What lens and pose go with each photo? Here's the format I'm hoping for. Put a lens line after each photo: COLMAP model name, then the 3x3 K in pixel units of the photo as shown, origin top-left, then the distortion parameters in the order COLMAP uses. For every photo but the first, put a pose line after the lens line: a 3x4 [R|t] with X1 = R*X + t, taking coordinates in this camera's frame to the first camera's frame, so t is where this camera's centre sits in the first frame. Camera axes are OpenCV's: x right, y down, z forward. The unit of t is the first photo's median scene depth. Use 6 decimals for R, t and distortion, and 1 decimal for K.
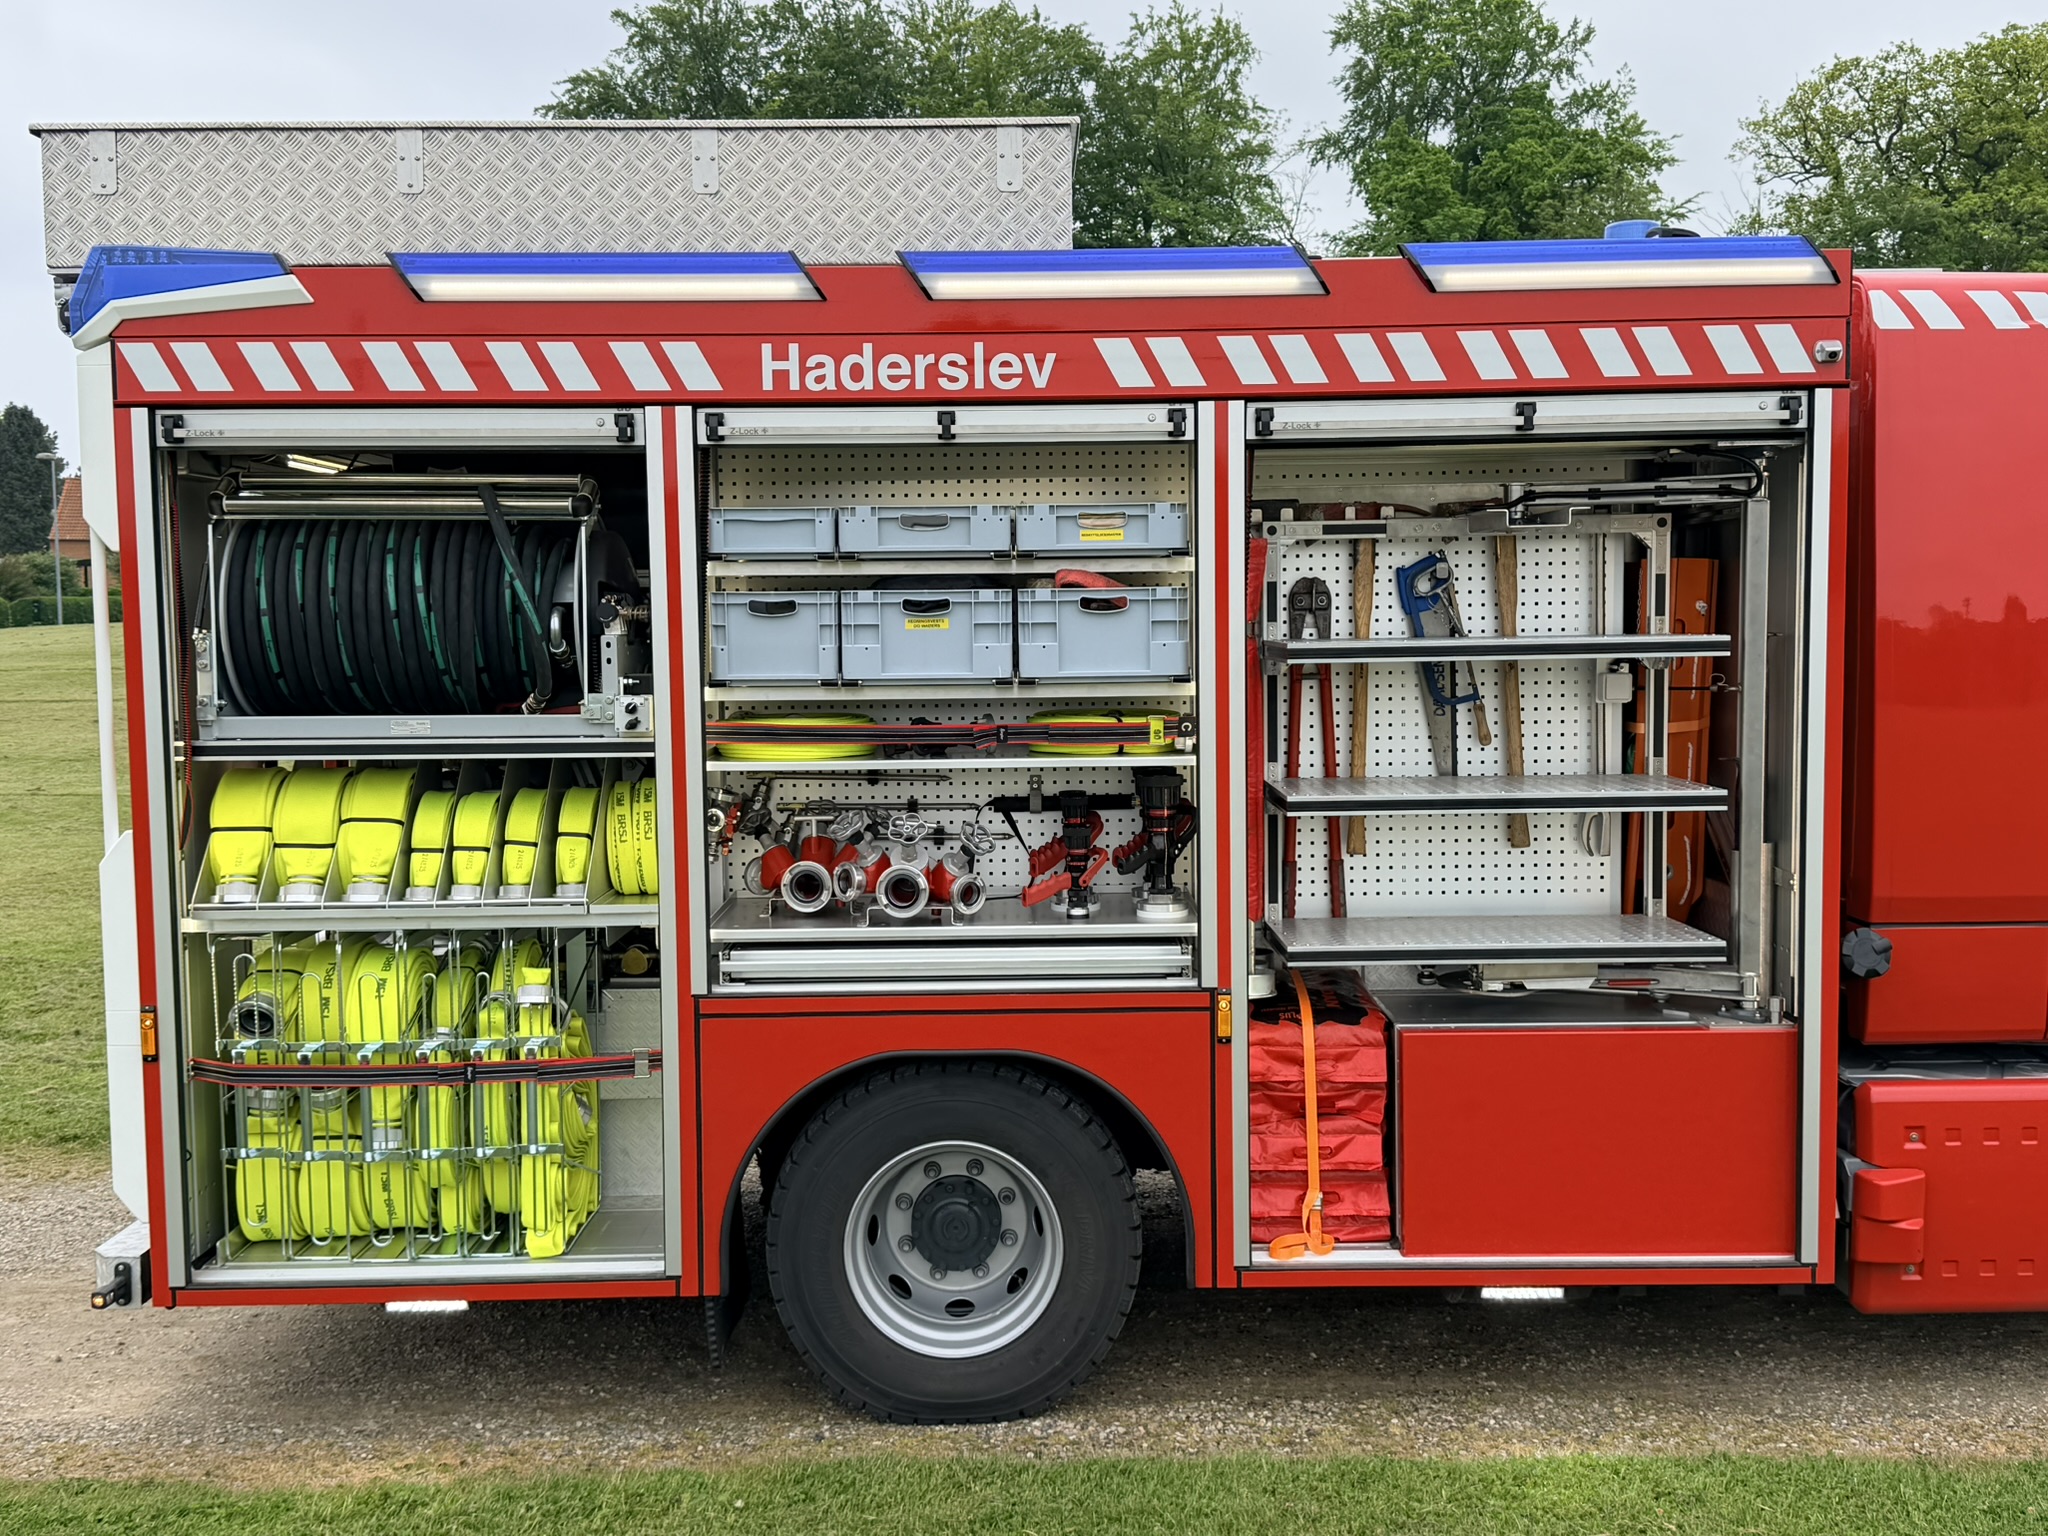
lens RADIAL K [[2225.7, 0, 997.5], [0, 2225.7, 776.1], [0, 0, 1]] dist [0.177237, -0.390871]
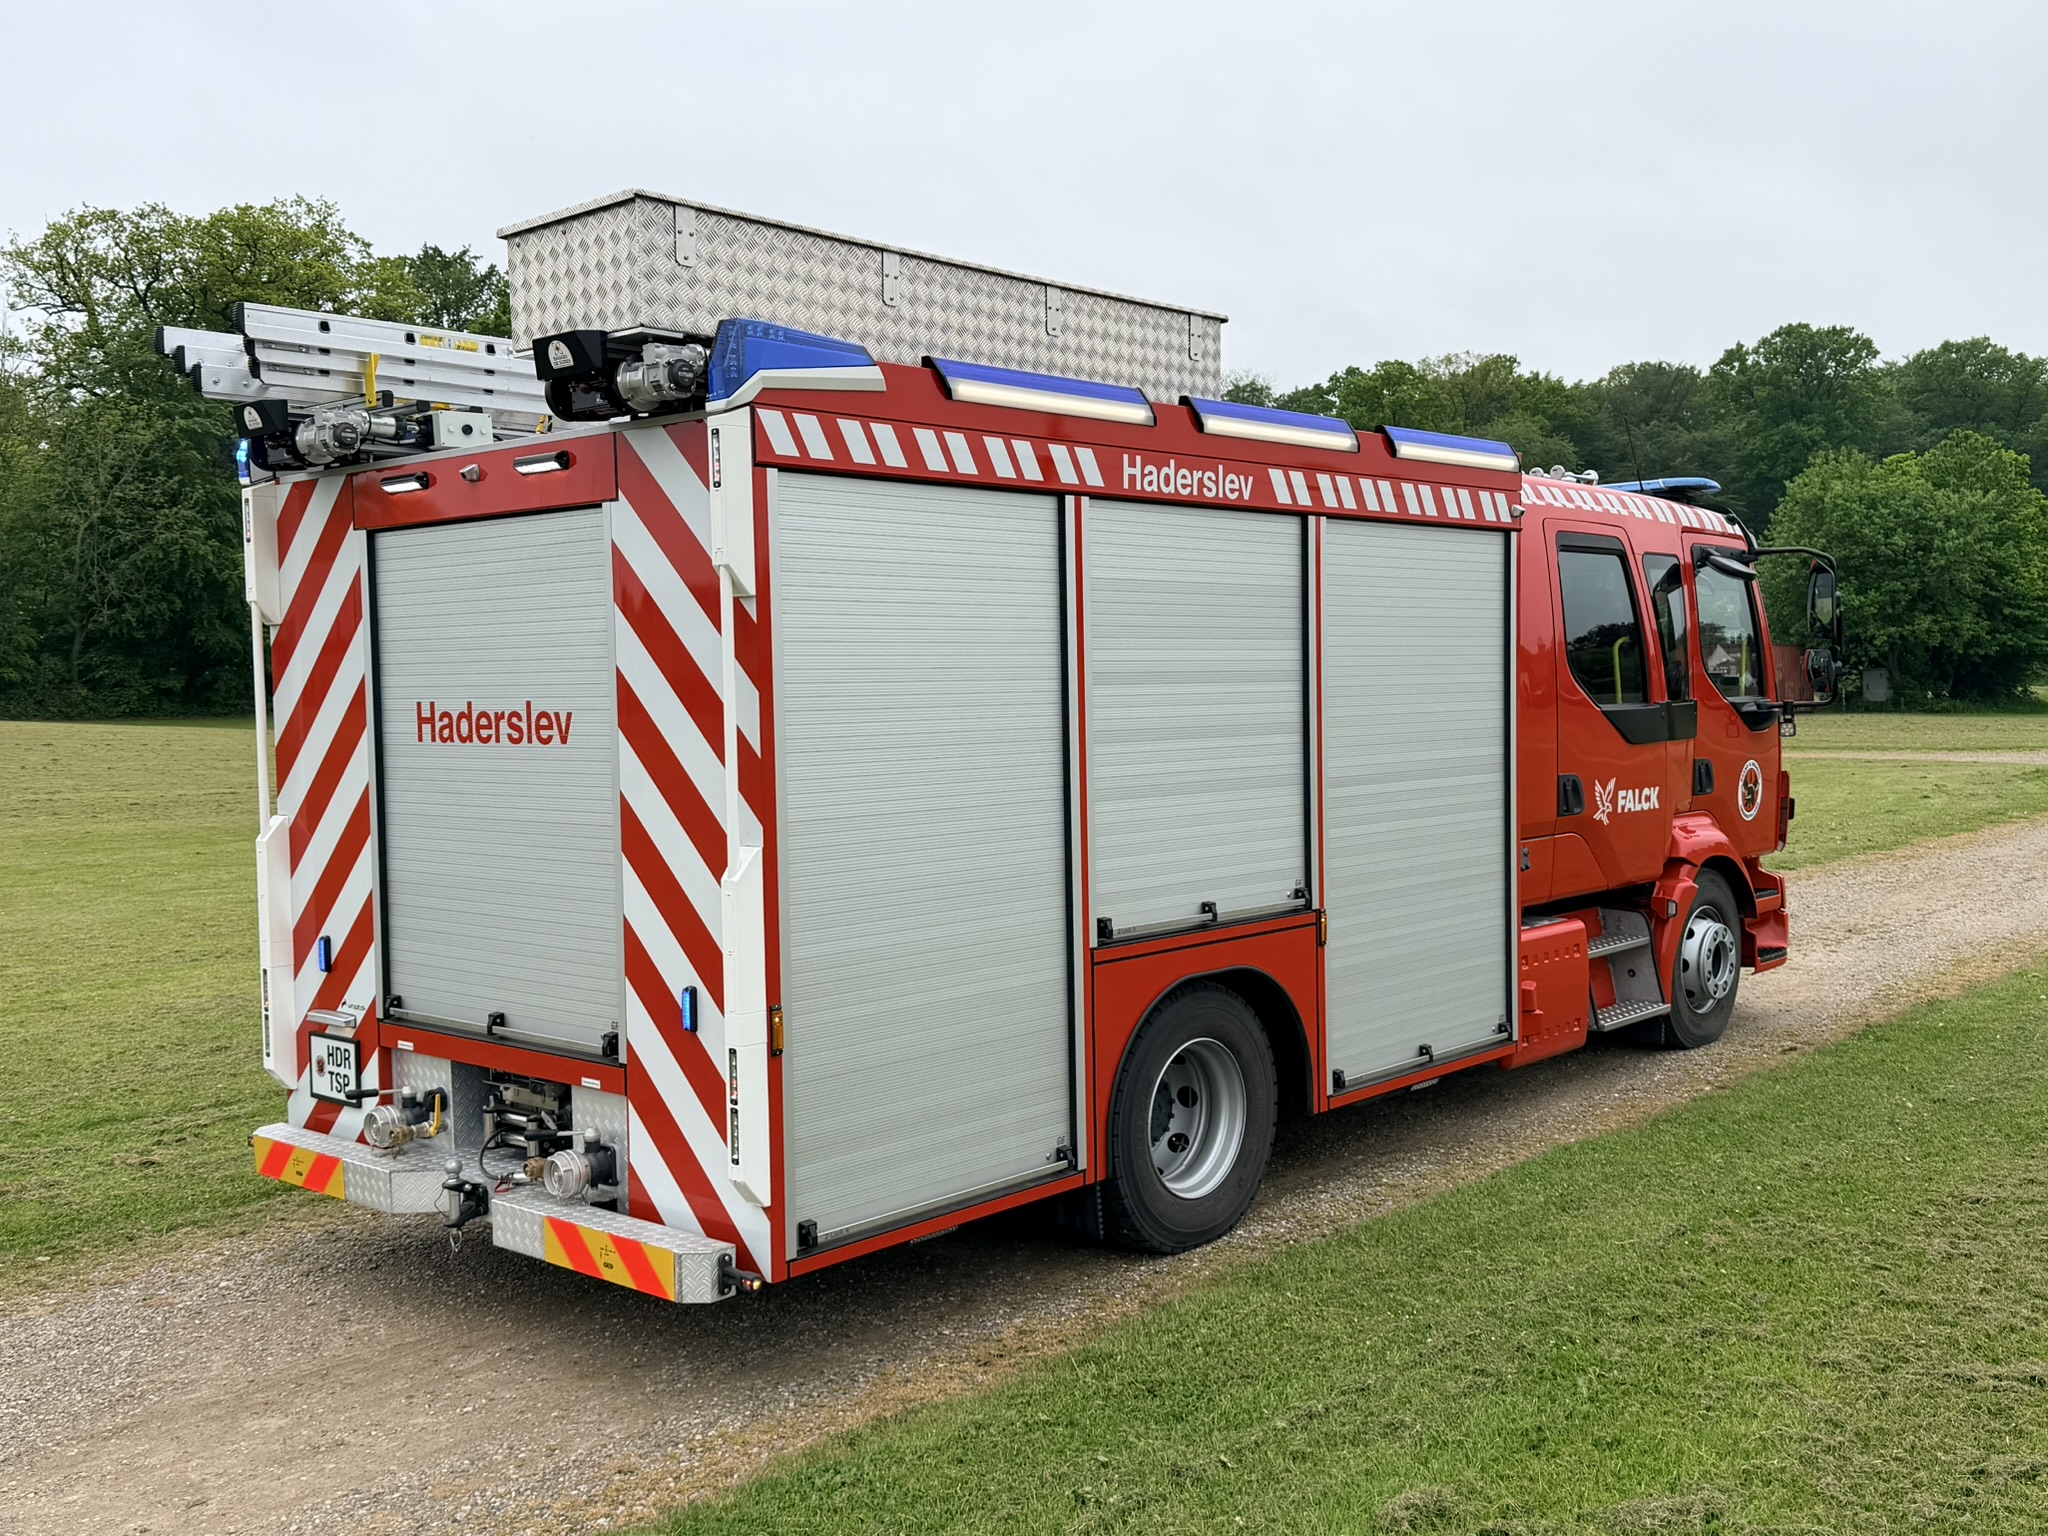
lens RADIAL K [[1989.5, 0, 1024.0], [0, 1989.5, 768.0], [0, 0, 1]] dist [0.134671, -0.220327]
pose [[0.671084, -0.032753, 0.740657, -0.977963], [0.065103, 0.997768, -0.014865, 0.007977], [-0.738517, 0.058195, 0.671719, 0.238715]]
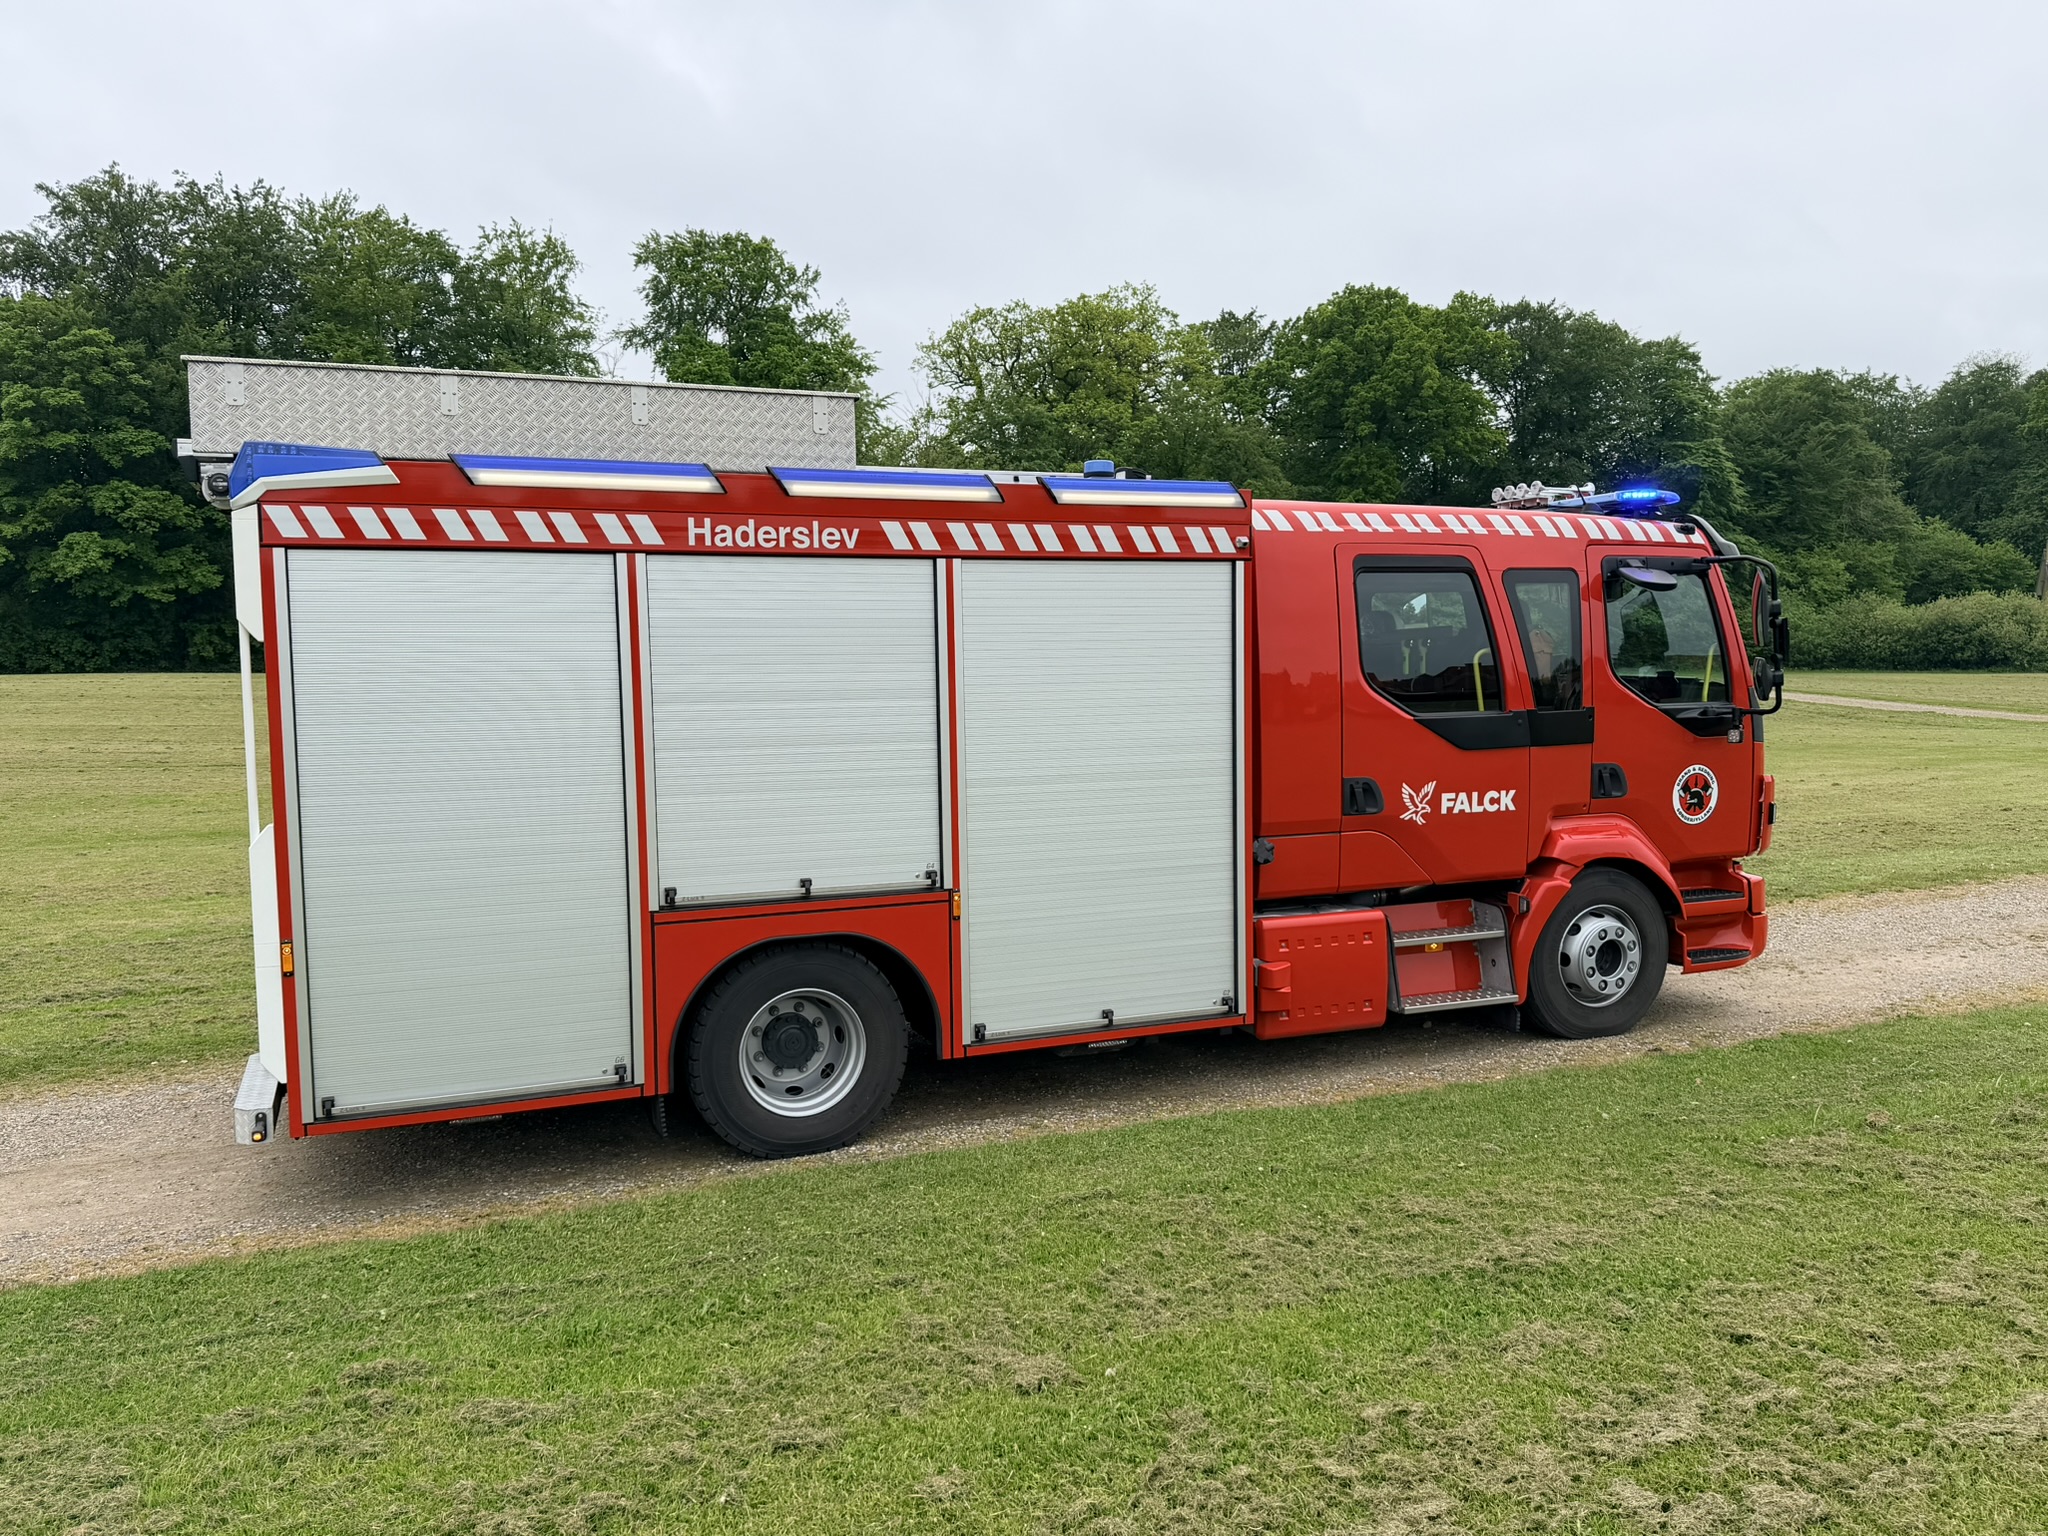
lens RADIAL K [[1612.0, 0, 1030.0], [0, 1612.0, 777.7], [0, 0, 1]] dist [0.155790, -0.355450]
pose [[0.923987, -0.029749, 0.381266, -0.318561], [0.033104, 0.999449, -0.002241, 0.011251], [-0.380989, 0.014692, 0.924463, -0.201553]]
